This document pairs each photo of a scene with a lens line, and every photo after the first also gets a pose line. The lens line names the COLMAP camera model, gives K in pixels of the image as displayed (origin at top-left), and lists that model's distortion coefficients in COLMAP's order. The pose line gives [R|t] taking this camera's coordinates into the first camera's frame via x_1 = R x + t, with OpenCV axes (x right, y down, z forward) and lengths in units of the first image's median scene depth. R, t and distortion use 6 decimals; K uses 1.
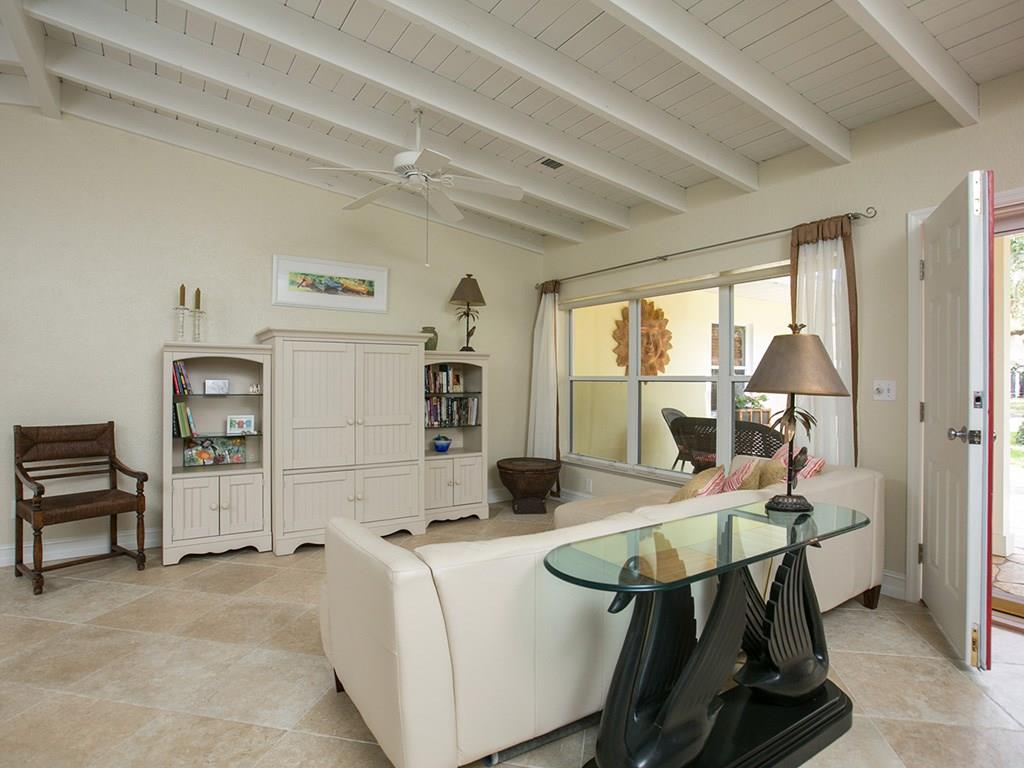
lens RADIAL K [[562.2, 0, 512.9], [0, 562.2, 384.2], [0, 0, 1]] dist [-0.047177, 0.017630]
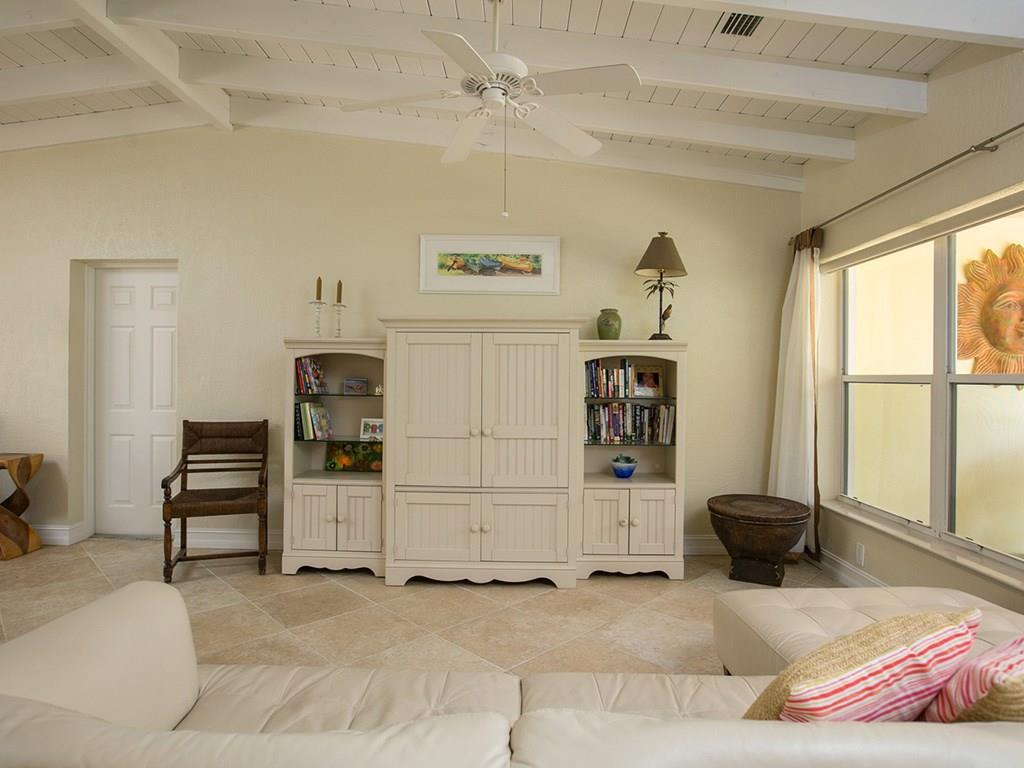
lens RADIAL K [[596.1, 0, 511.6], [0, 596.1, 386.9], [0, 0, 1]] dist [-0.033682, 0.015467]
pose [[0.829970, 0.010480, -0.557710, 0.202566], [-0.009436, 0.999944, 0.004749, -0.001054], [0.557728, 0.001321, 0.830023, 0.294289]]
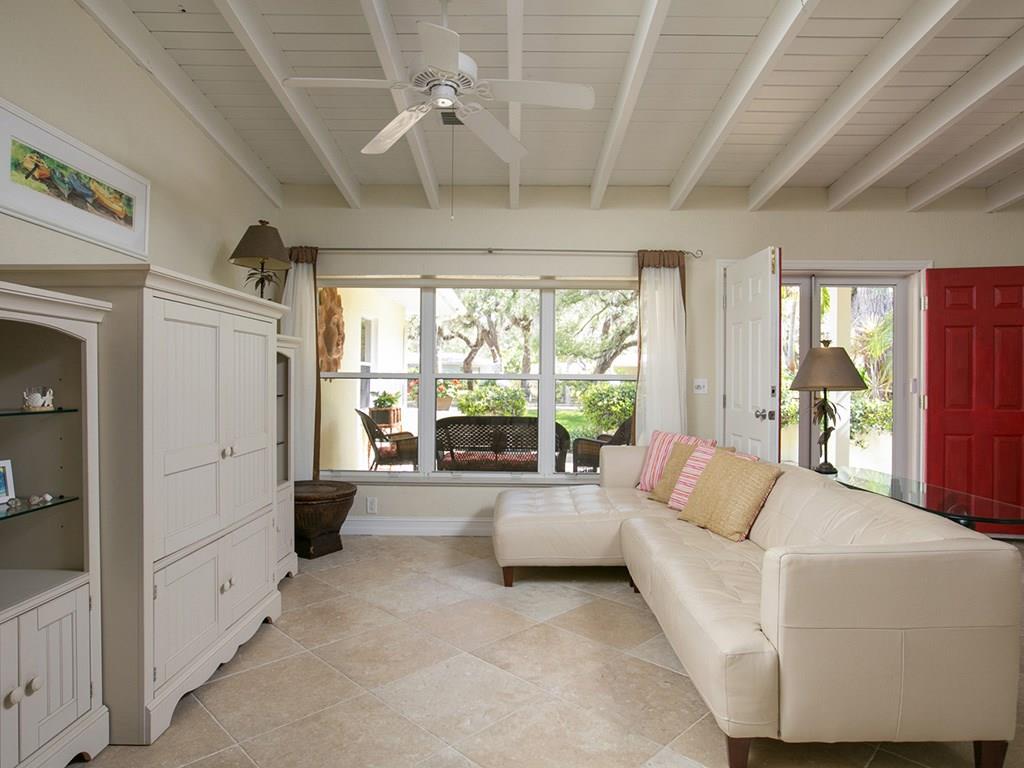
lens RADIAL K [[602.1, 0, 512.7], [0, 602.1, 384.9], [0, 0, 1]] dist [-0.029752, 0.006951]
pose [[0.564620, -0.008122, 0.825311, -0.557426], [0.002874, 0.999965, 0.007874, -0.003141], [-0.825346, -0.002073, 0.564623, 0.379216]]
